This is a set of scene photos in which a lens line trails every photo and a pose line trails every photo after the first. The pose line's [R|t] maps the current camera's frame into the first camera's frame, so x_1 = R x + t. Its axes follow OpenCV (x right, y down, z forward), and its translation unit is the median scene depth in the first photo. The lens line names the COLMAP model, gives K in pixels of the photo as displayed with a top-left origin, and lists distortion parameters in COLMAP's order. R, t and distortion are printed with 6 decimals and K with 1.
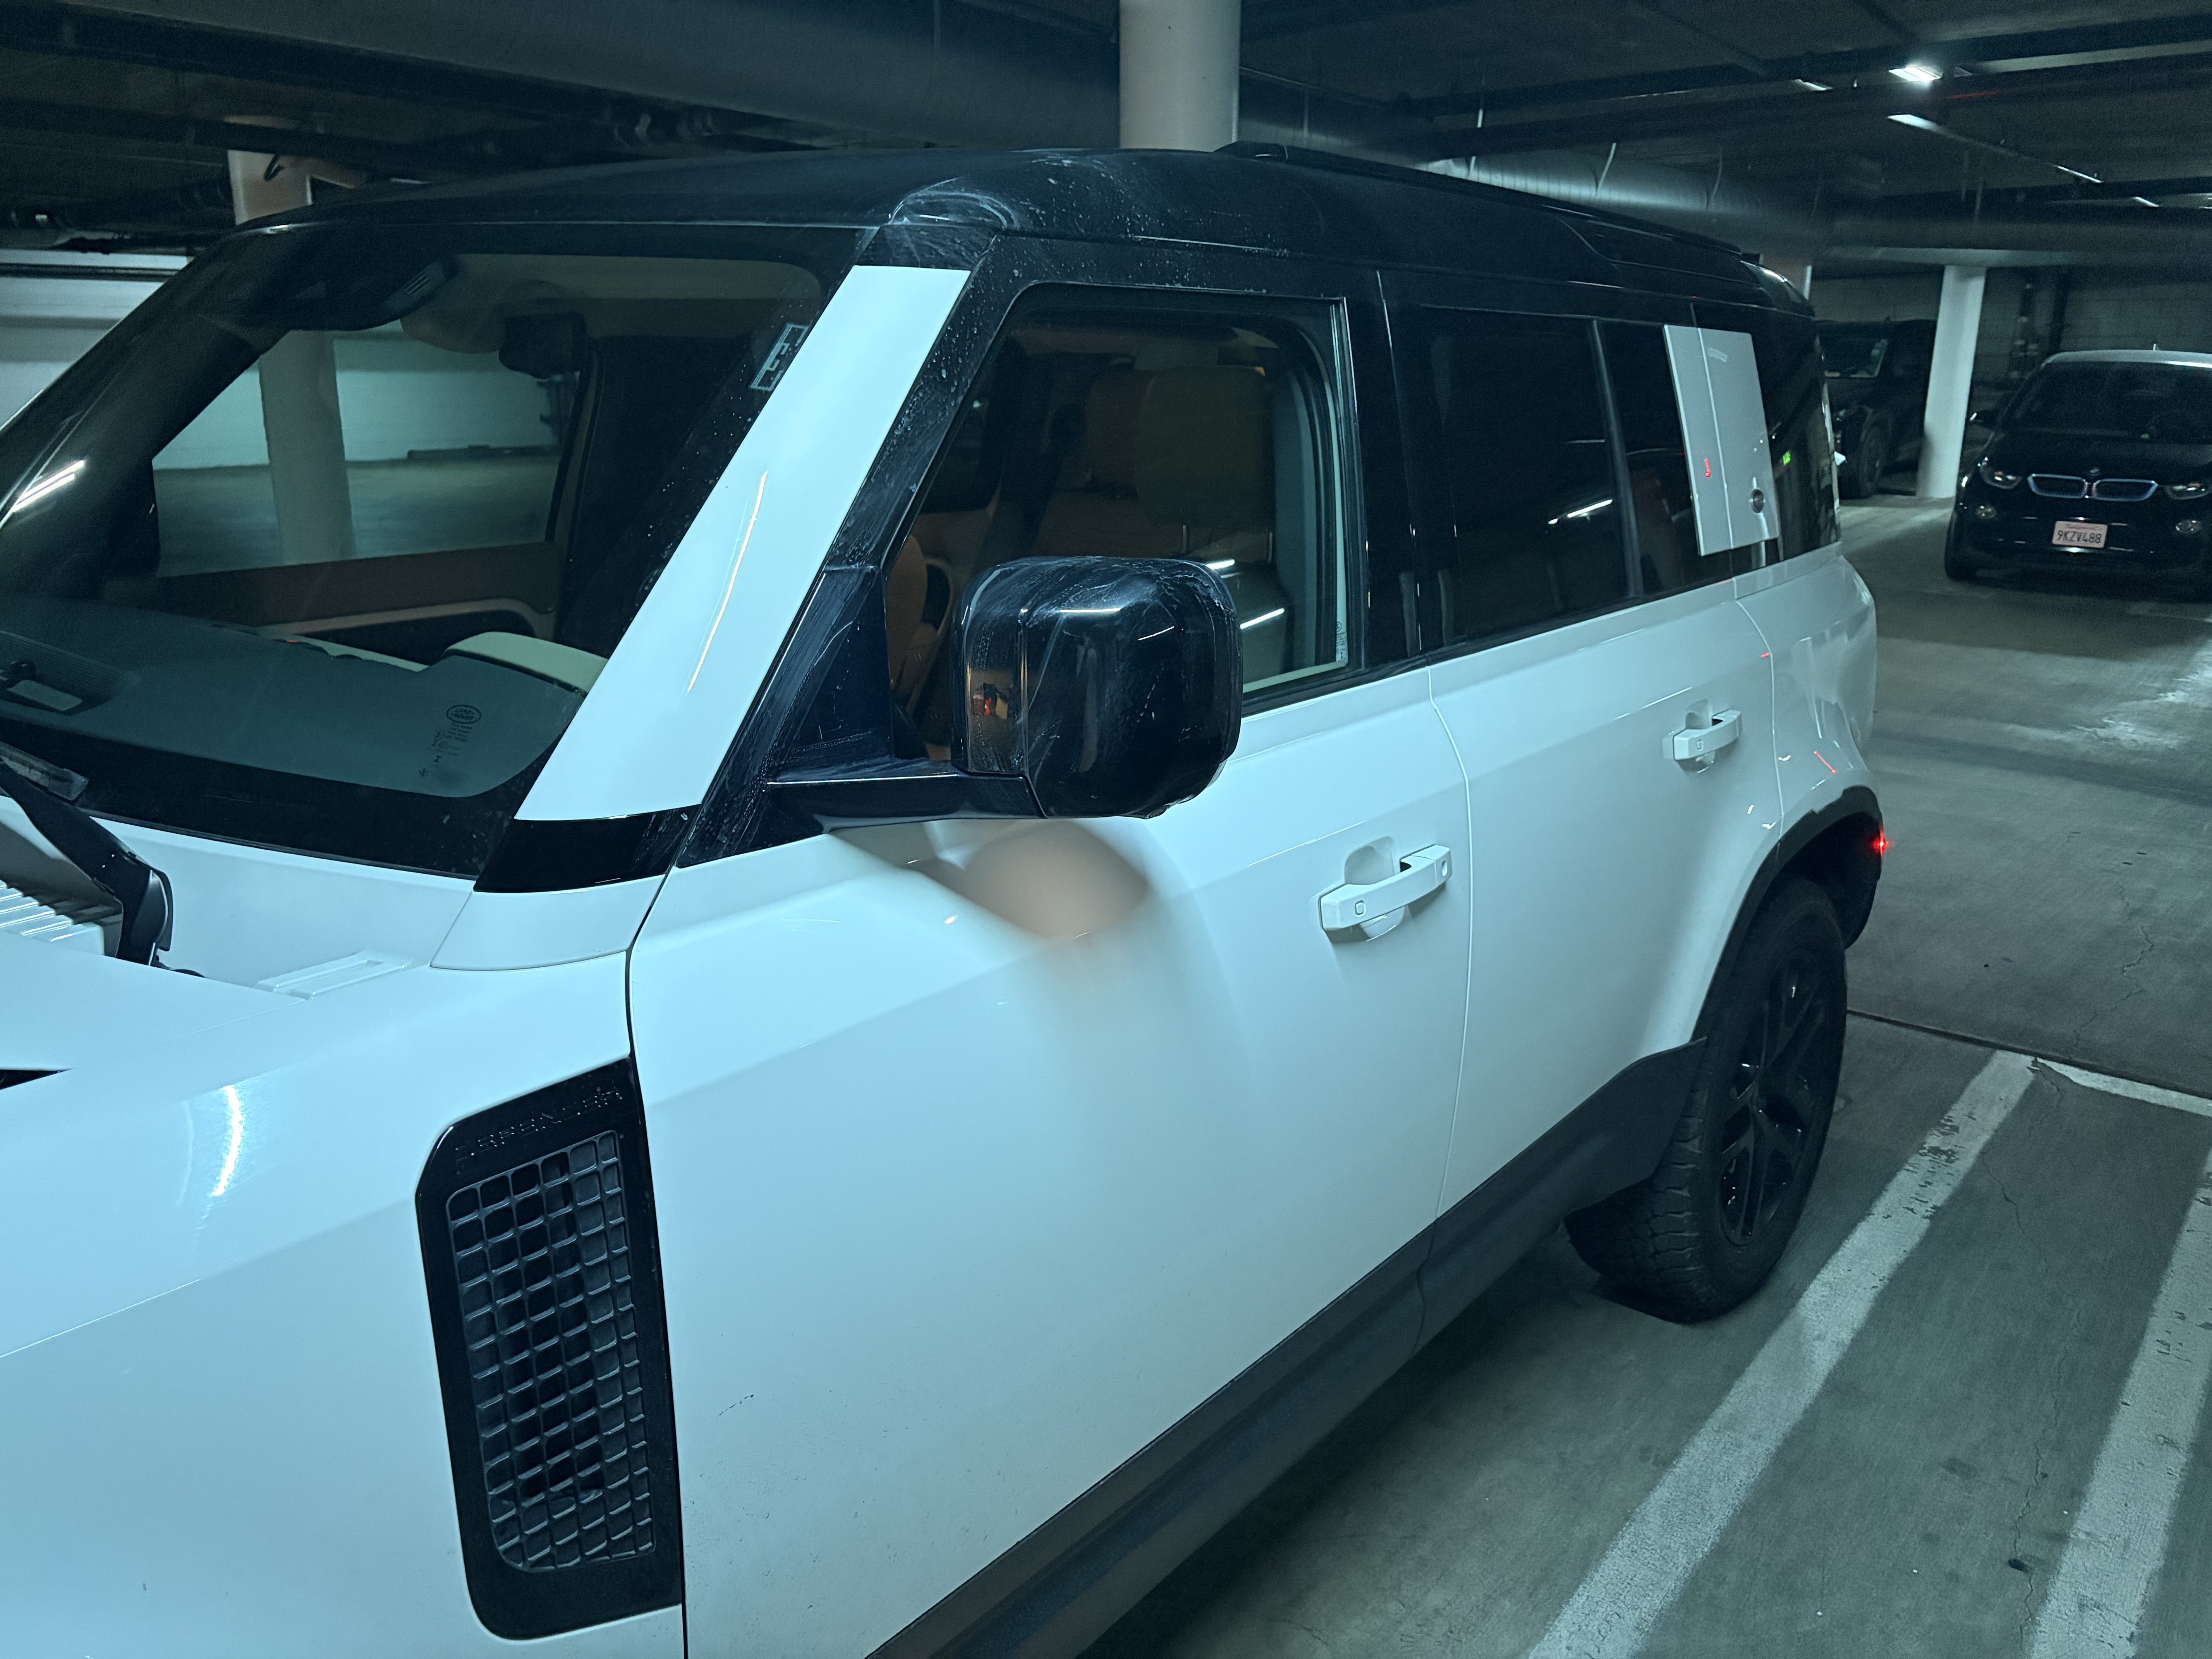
lens RADIAL K [[1696.5, 0, 1097.1], [0, 1696.5, 830.1], [0, 0, 1]] dist [0.034420, -0.022354]
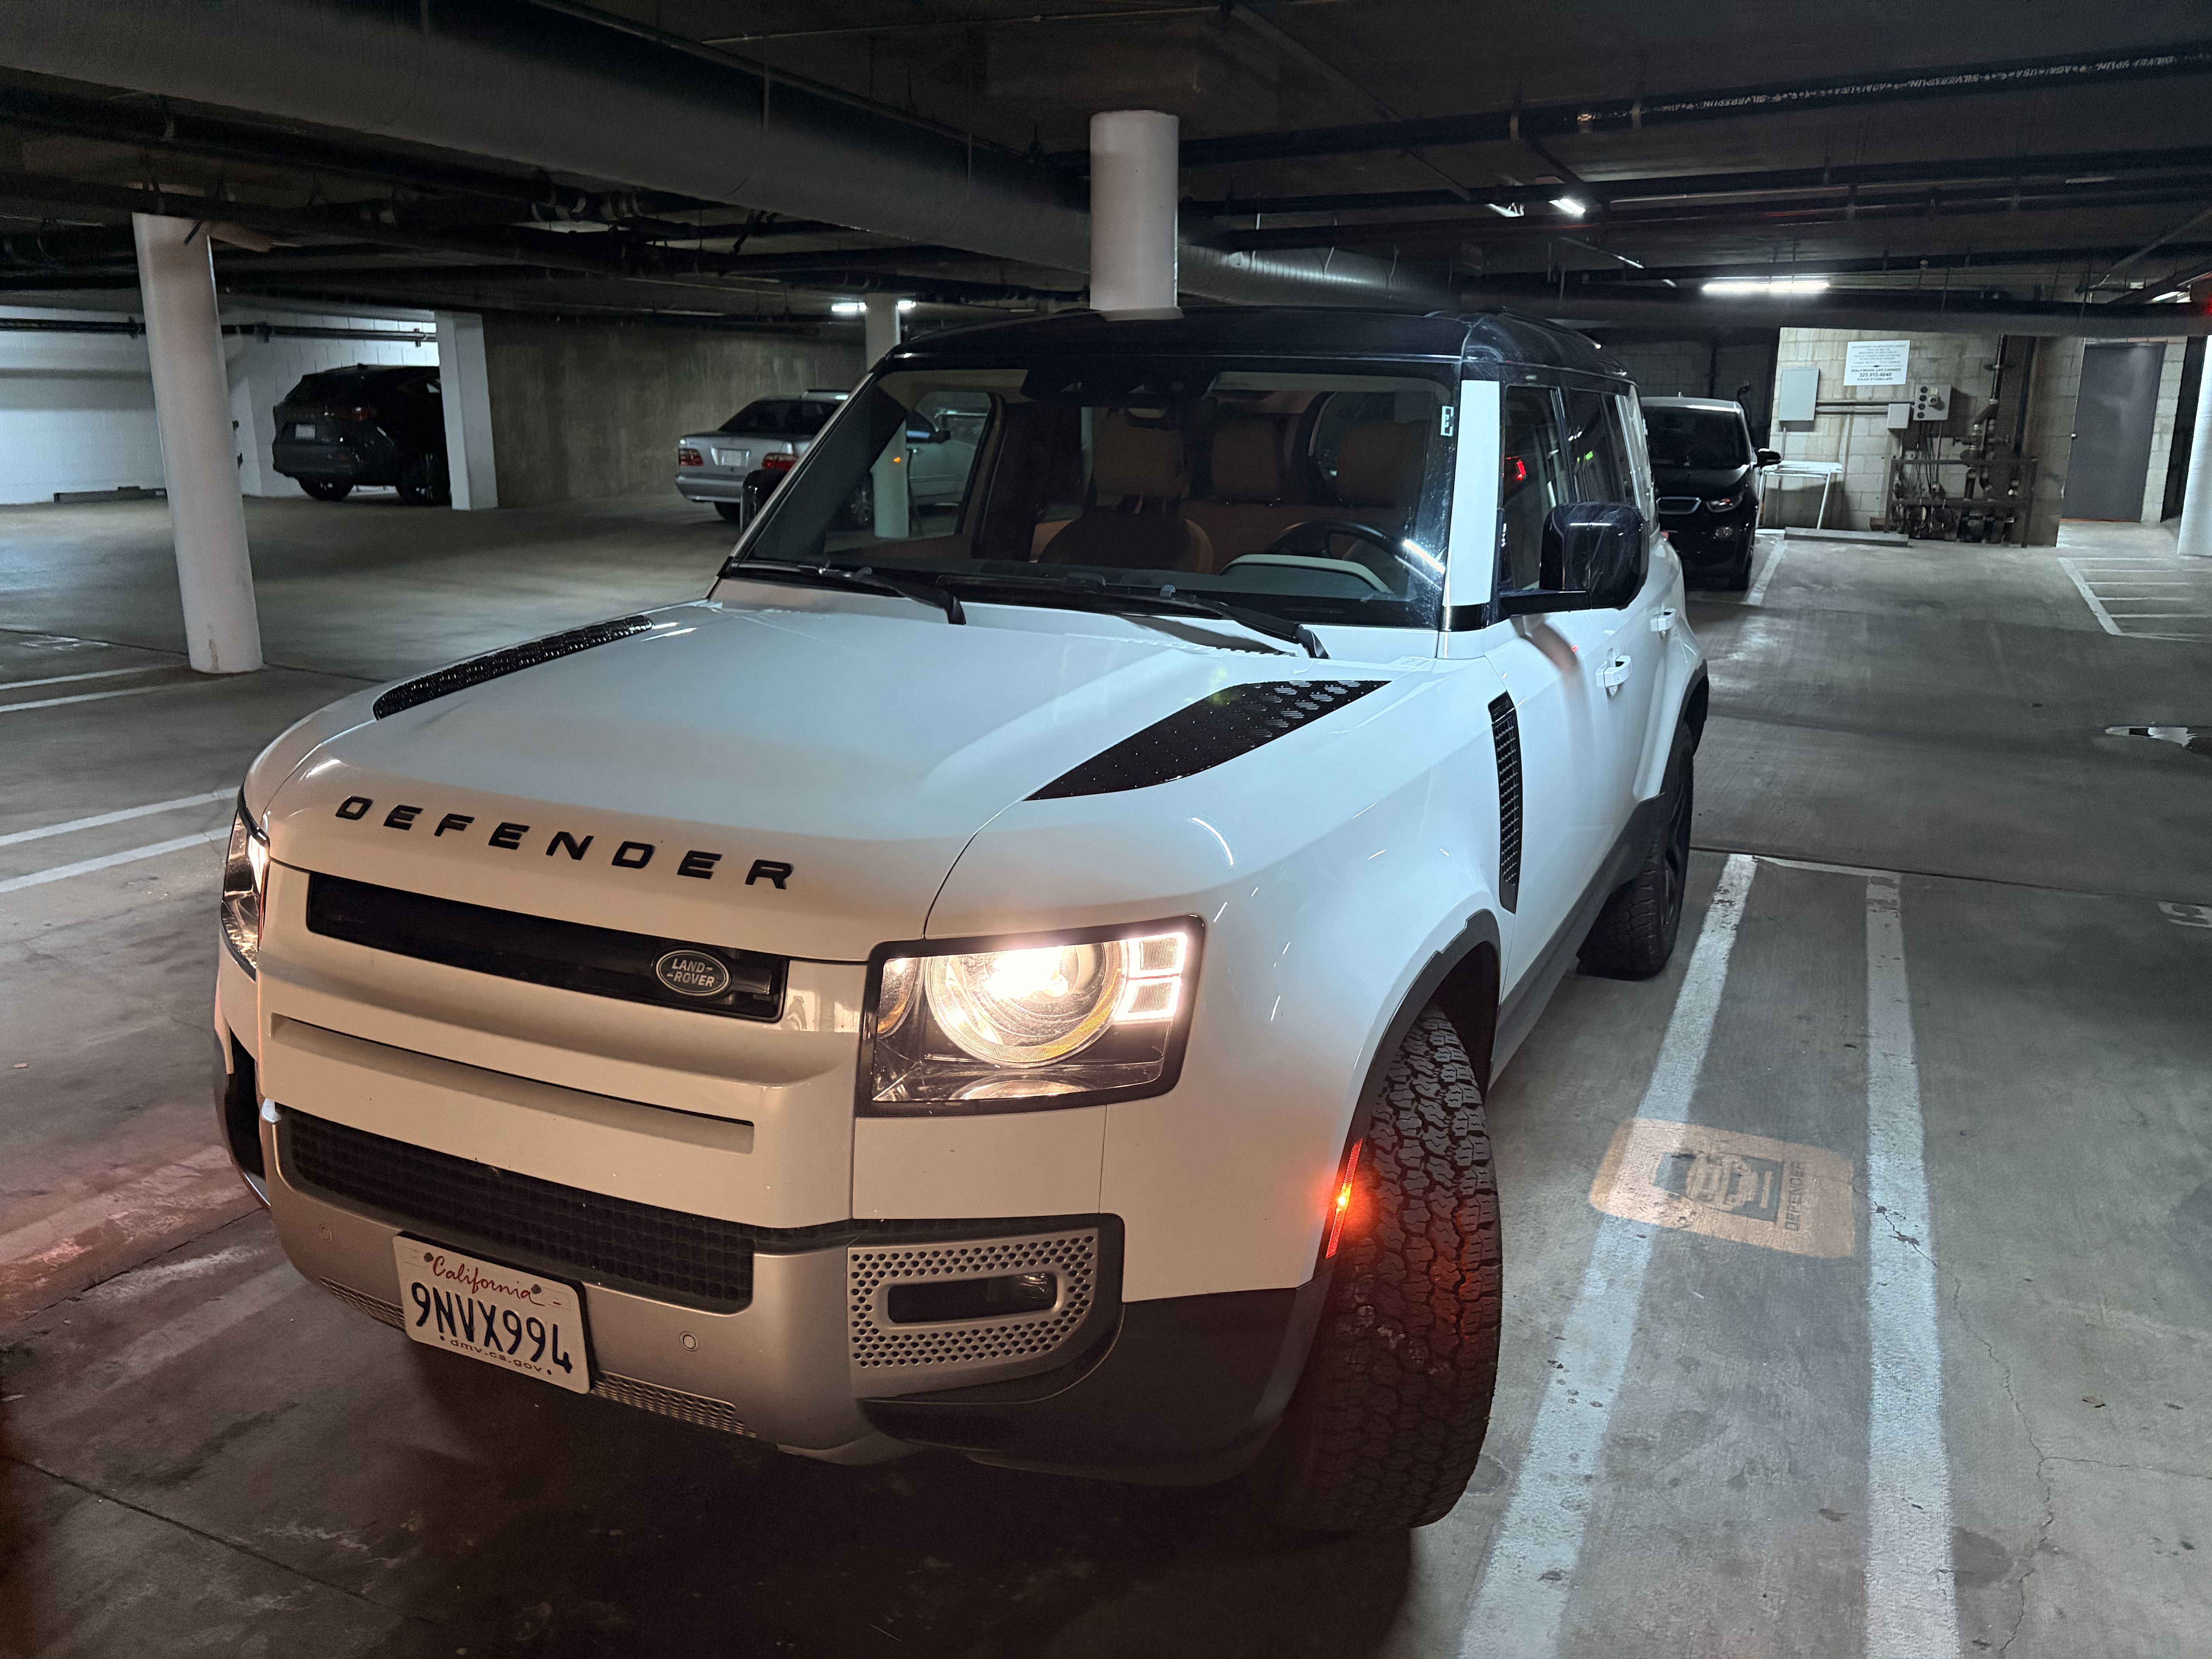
lens RADIAL K [[1696.5, 0, 1104.7], [0, 1696.5, 831.7], [0, 0, 1]] dist [0.034420, -0.022354]
pose [[0.967206, -0.062090, 0.246286, -0.261399], [0.066894, 0.997697, -0.011178, 0.057083], [-0.245025, 0.027286, 0.969133, -0.234530]]
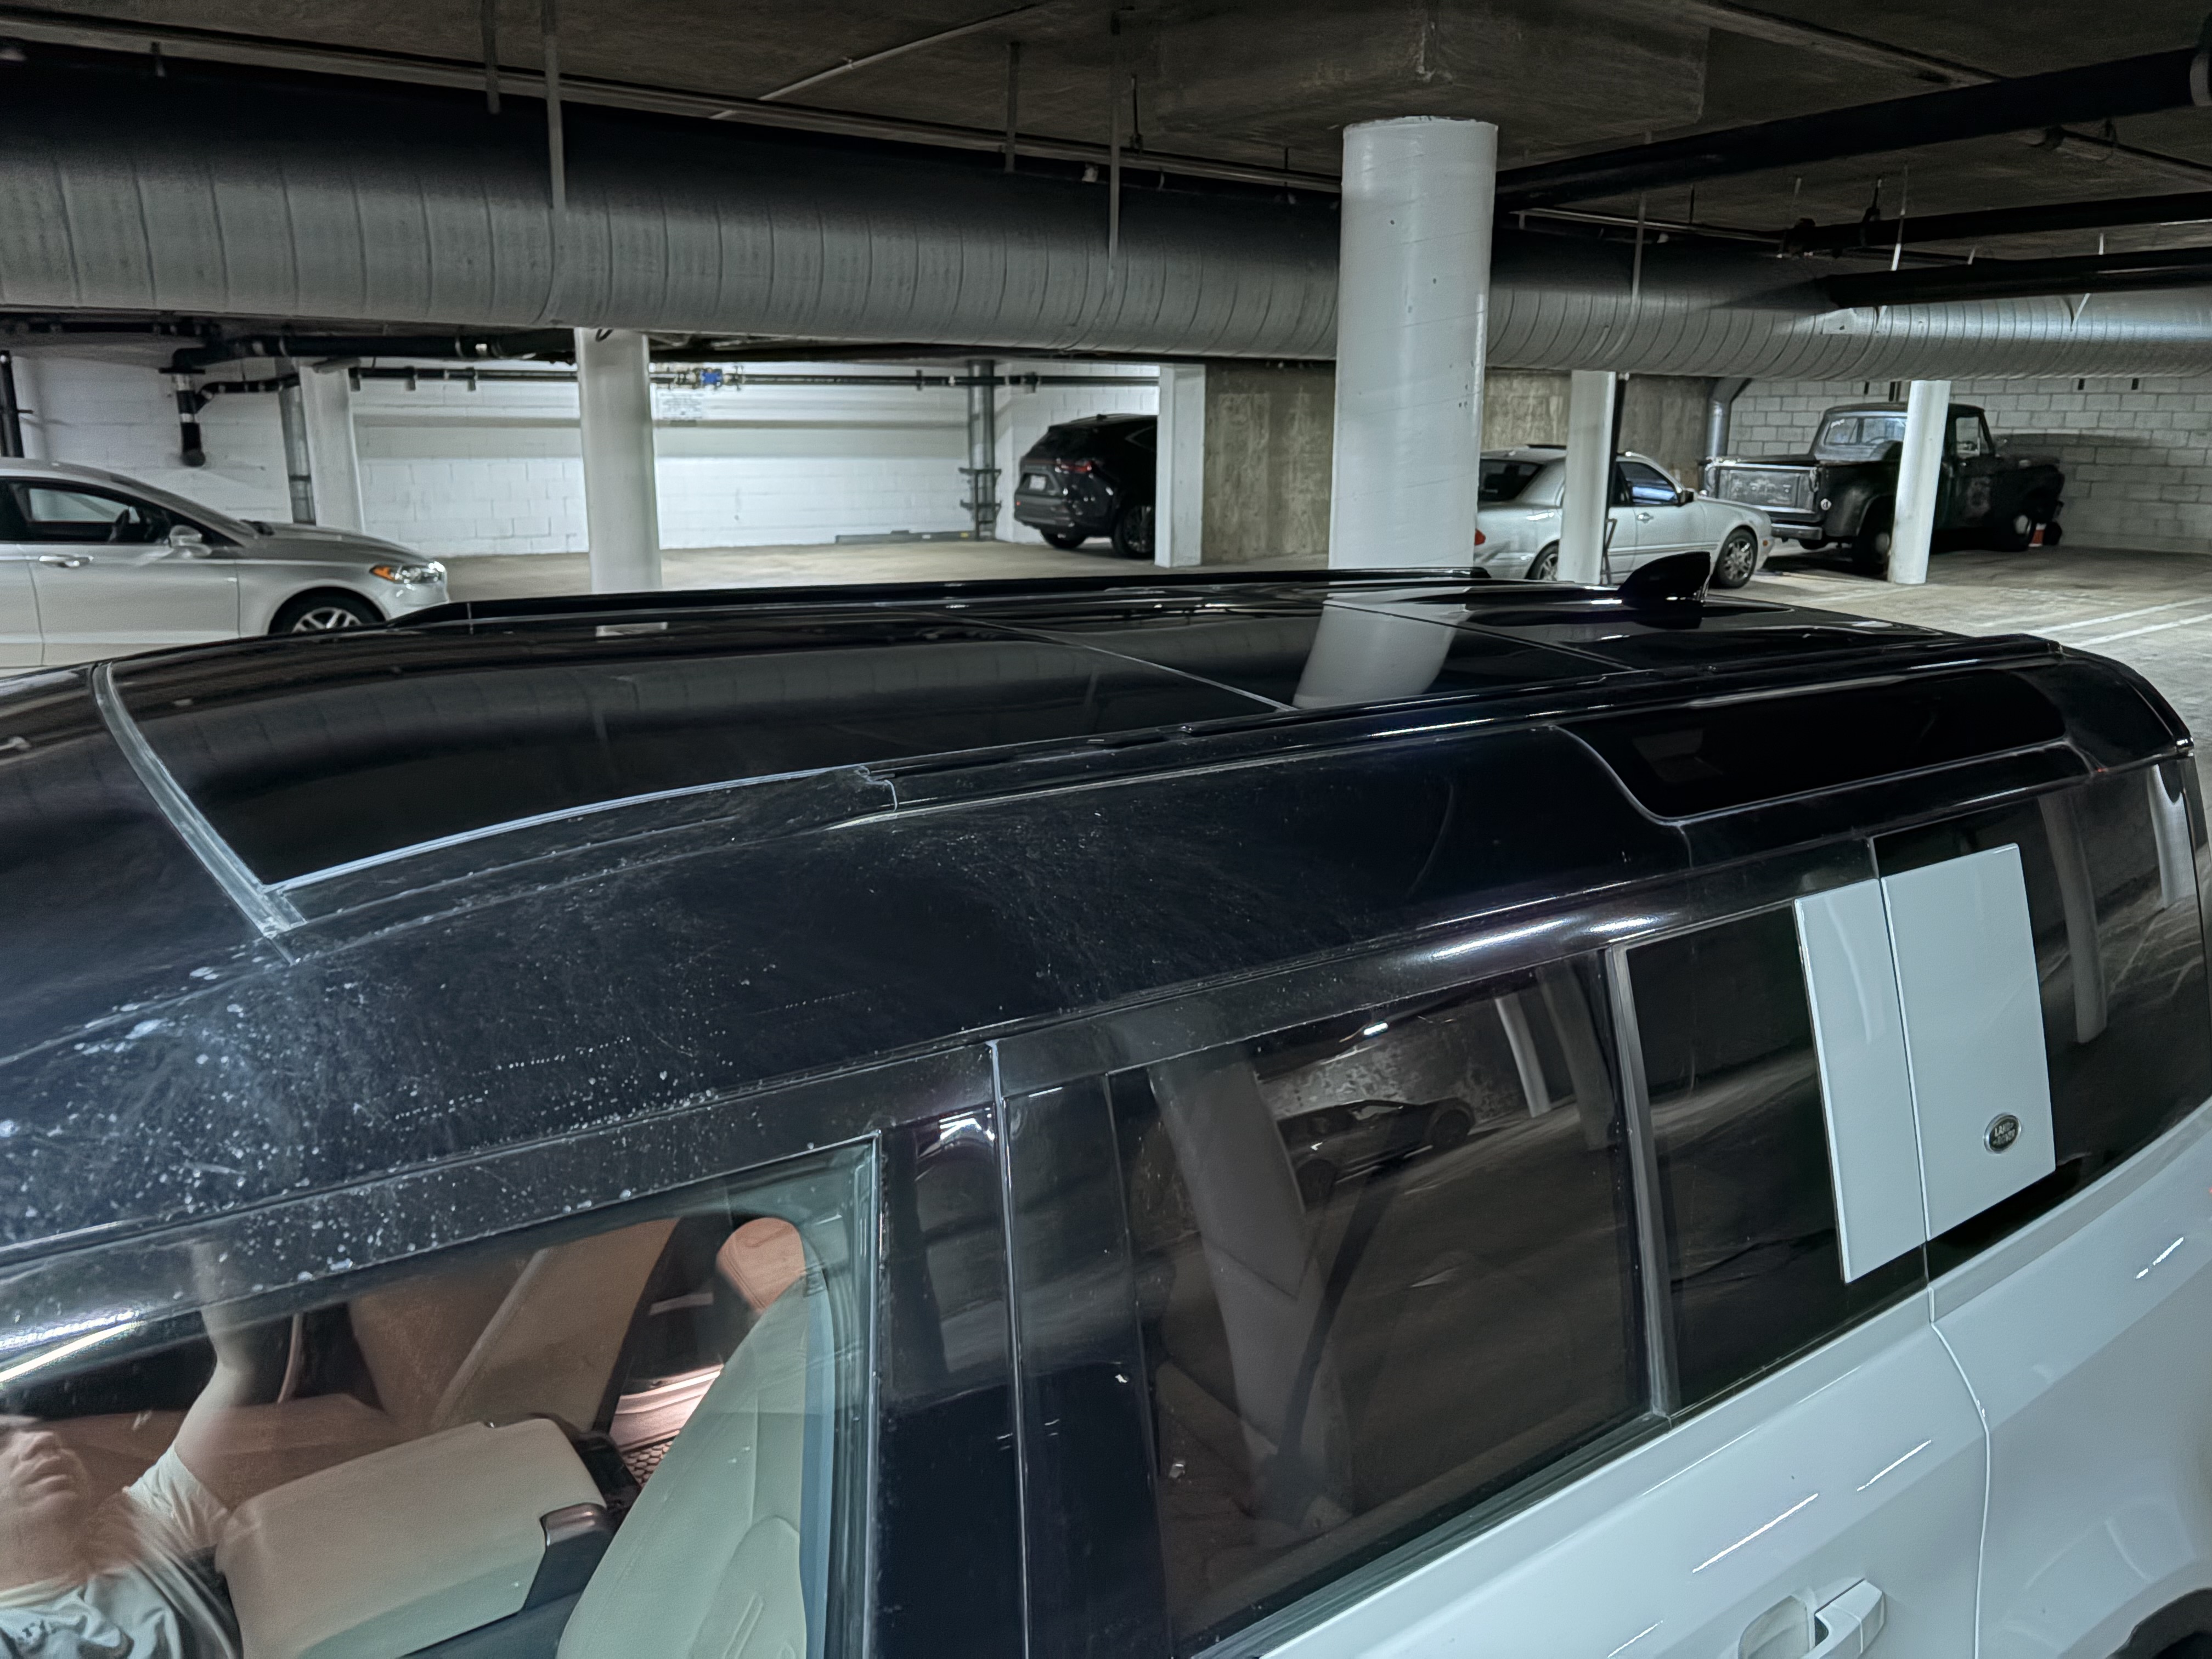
lens RADIAL K [[1696.5, 0, 1074.7], [0, 1696.5, 855.5], [0, 0, 1]] dist [0.034420, -0.022354]
pose [[0.959475, 0.070097, -0.272935, 0.104095], [-0.072927, 0.997337, -0.000224, -0.121121], [0.272192, 0.020119, 0.962033, 0.146128]]
